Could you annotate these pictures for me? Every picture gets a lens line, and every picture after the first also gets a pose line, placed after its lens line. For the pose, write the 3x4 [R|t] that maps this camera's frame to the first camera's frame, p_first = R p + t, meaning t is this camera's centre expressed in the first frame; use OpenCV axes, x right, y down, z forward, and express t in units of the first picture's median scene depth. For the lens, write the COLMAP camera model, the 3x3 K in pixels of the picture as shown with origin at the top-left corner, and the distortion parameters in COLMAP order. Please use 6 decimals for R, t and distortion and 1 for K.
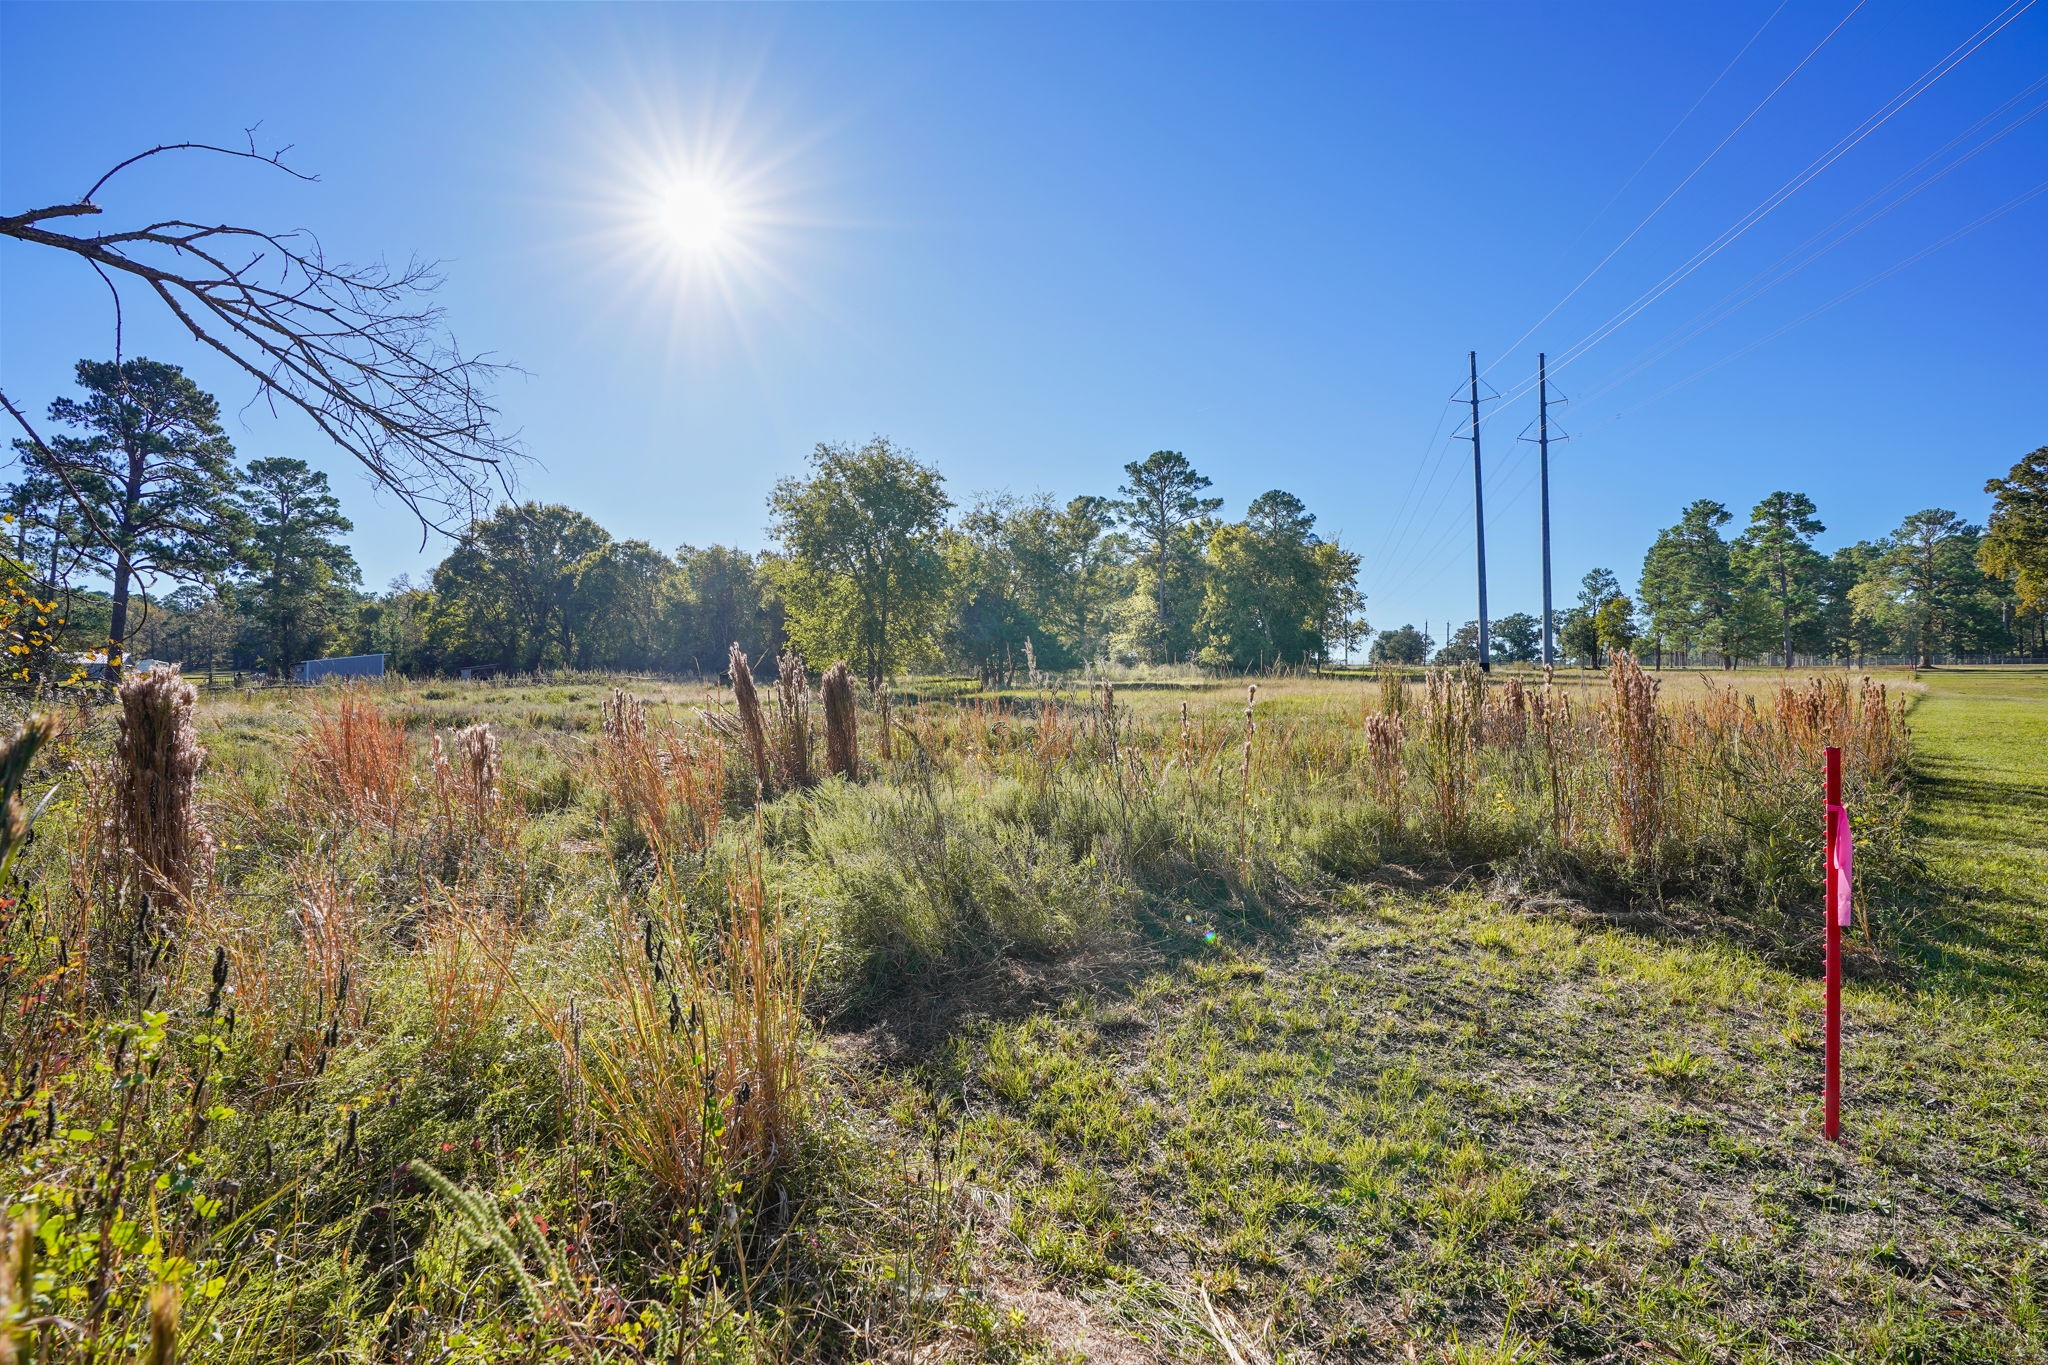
lens RADIAL K [[951.2, 0, 1024.0], [0, 951.2, 682.5], [0, 0, 1]] dist [-0.063962, 0.025720]
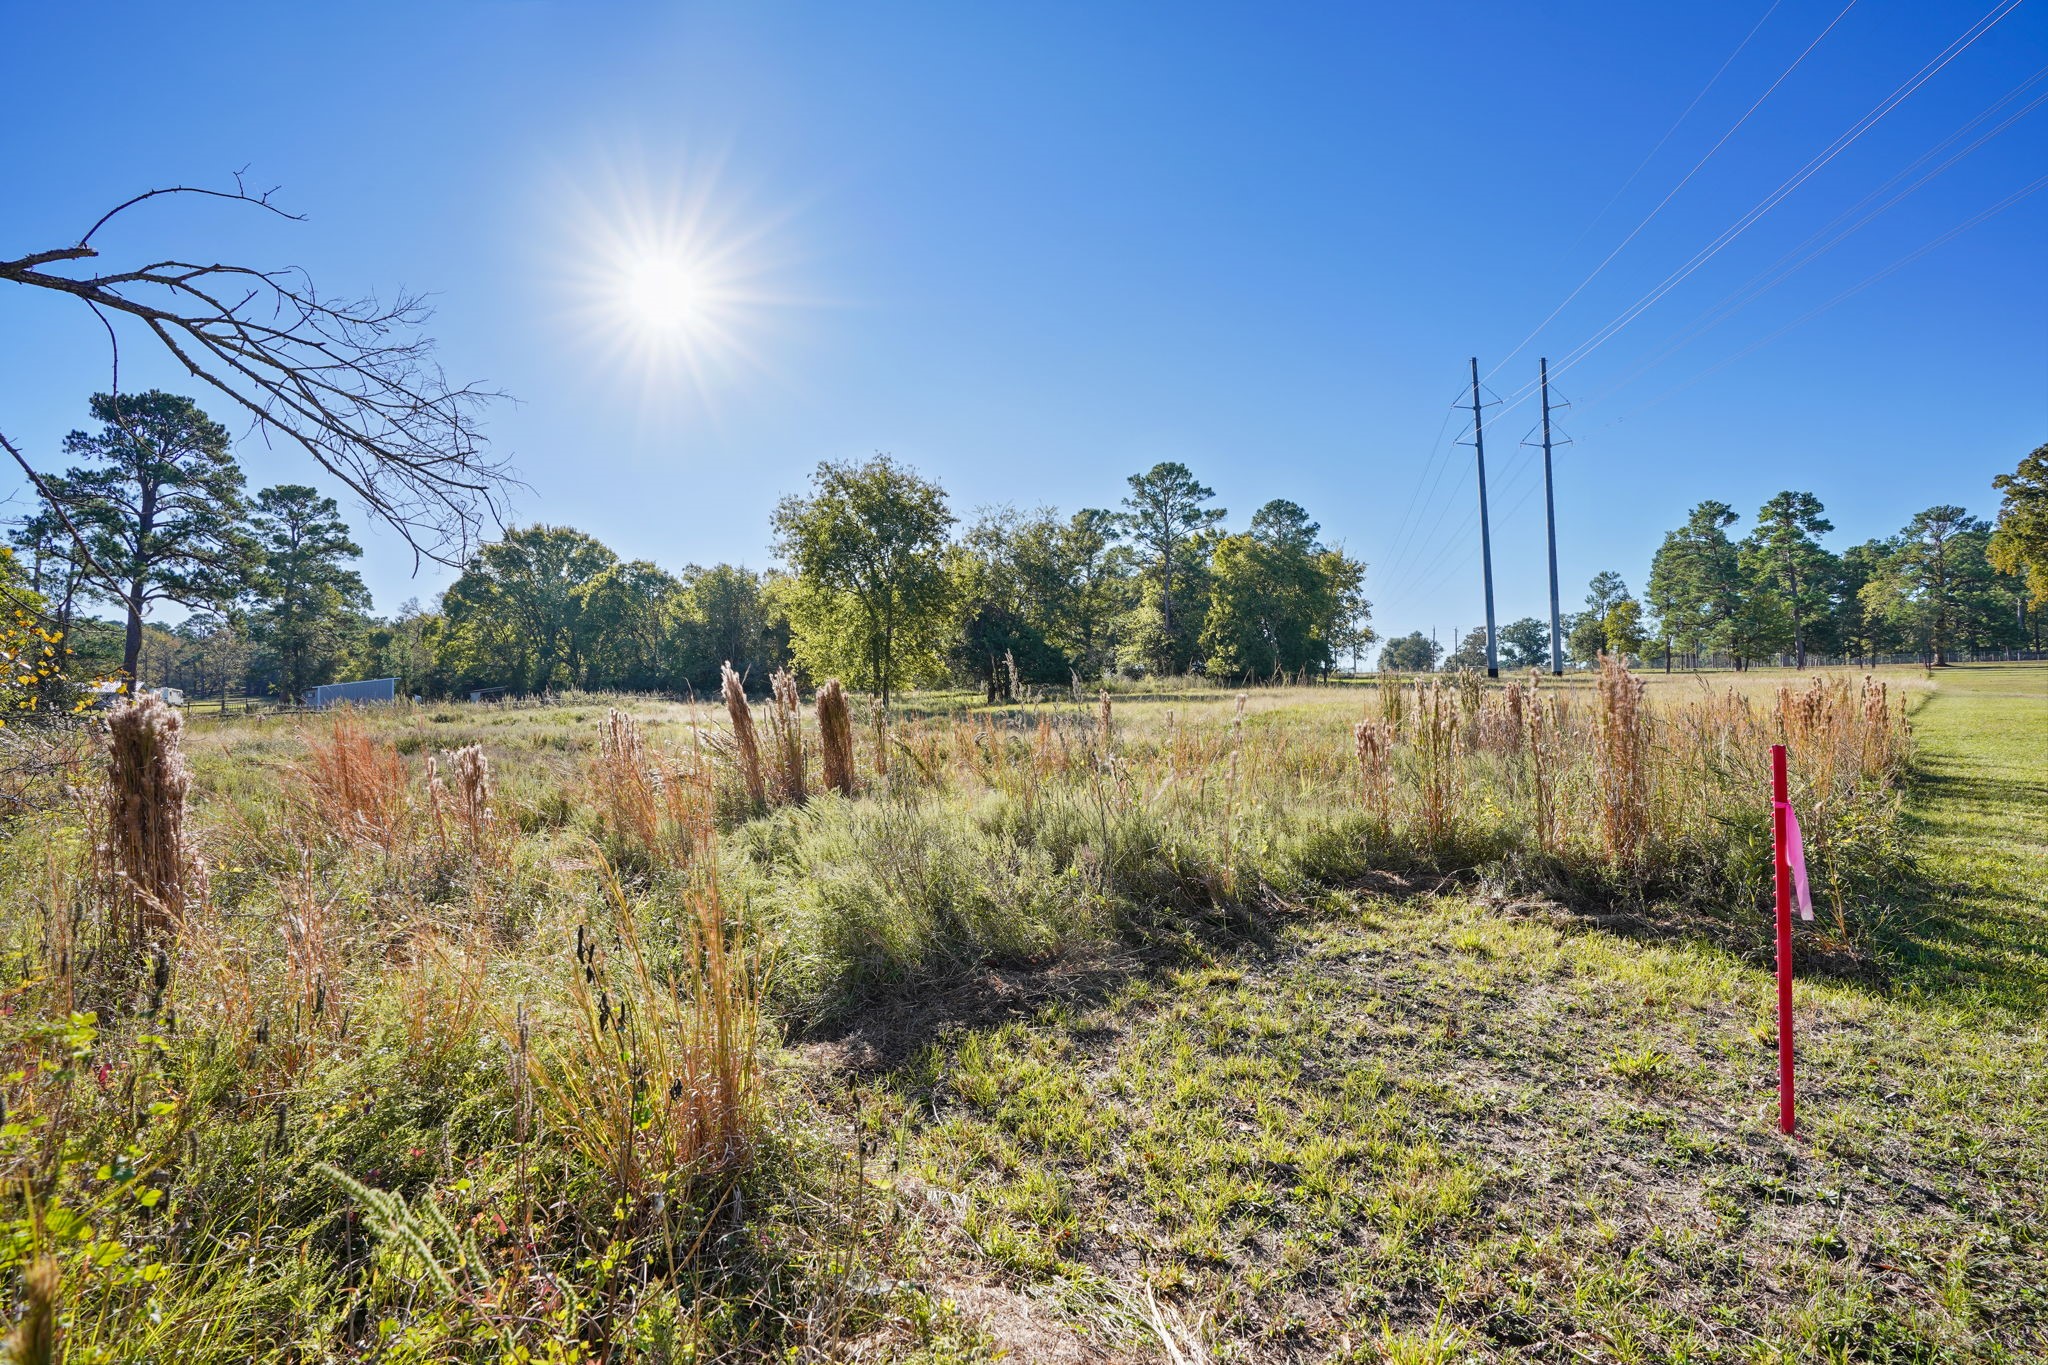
lens RADIAL K [[951.7, 0, 1024.0], [0, 951.7, 682.5], [0, 0, 1]] dist [-0.063823, 0.026042]
pose [[0.999818, -0.016860, -0.008871, 0.001853], [0.016730, 0.999754, -0.014578, 0.000062], [0.009115, 0.014427, 0.999854, -0.000896]]
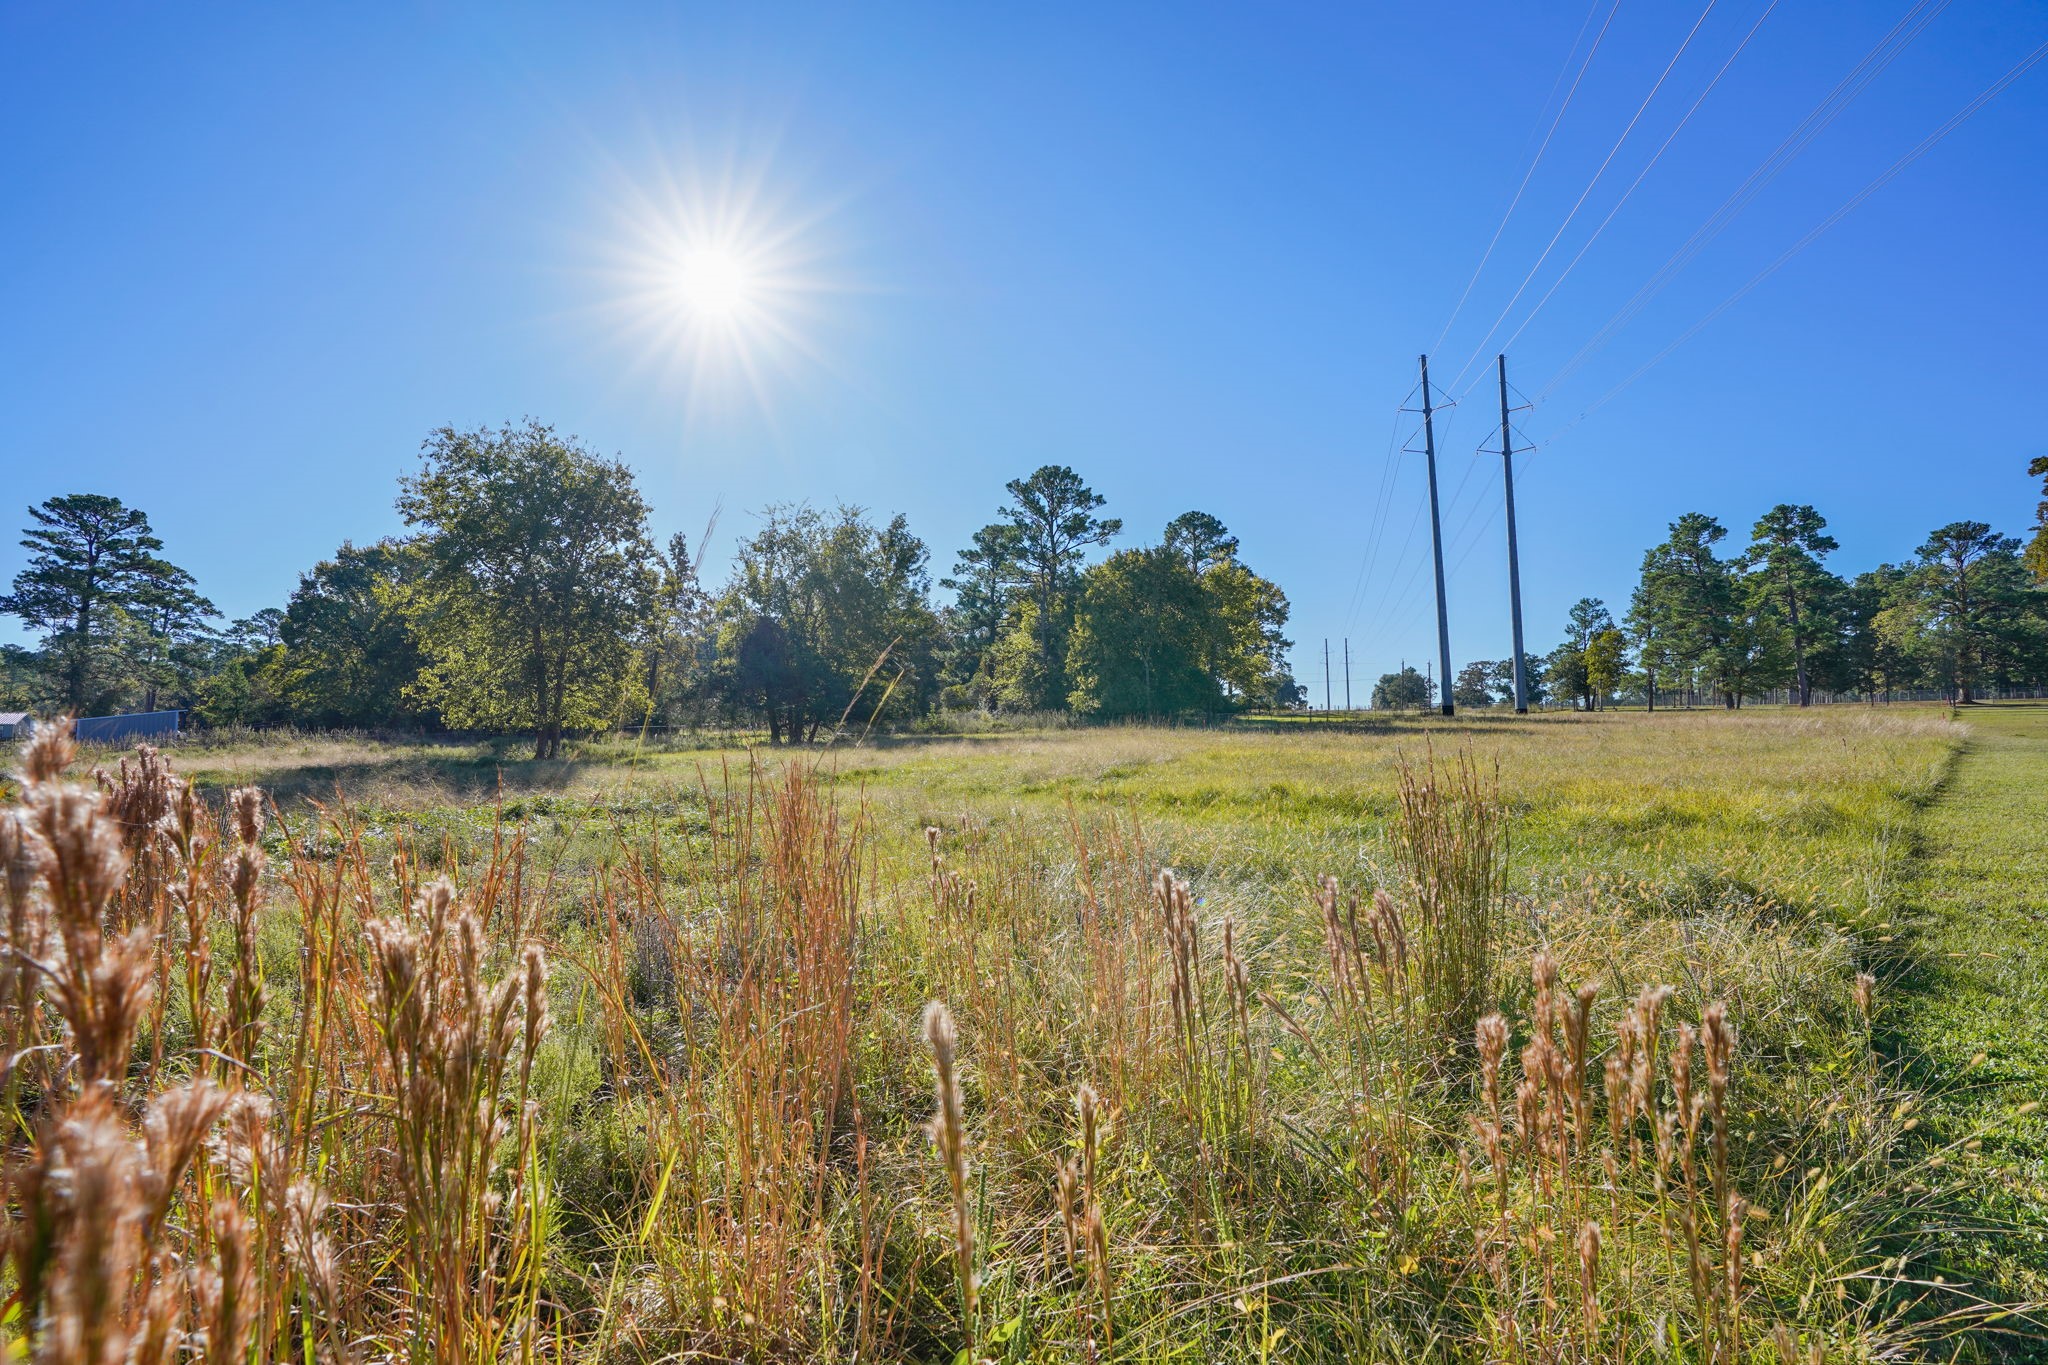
lens RADIAL K [[951.7, 0, 1024.0], [0, 951.7, 682.5], [0, 0, 1]] dist [-0.063823, 0.026042]
pose [[0.999675, -0.013888, -0.021361, 0.138537], [0.012740, 0.998514, -0.052980, -0.001011], [0.022065, 0.052691, 0.998367, 0.140996]]
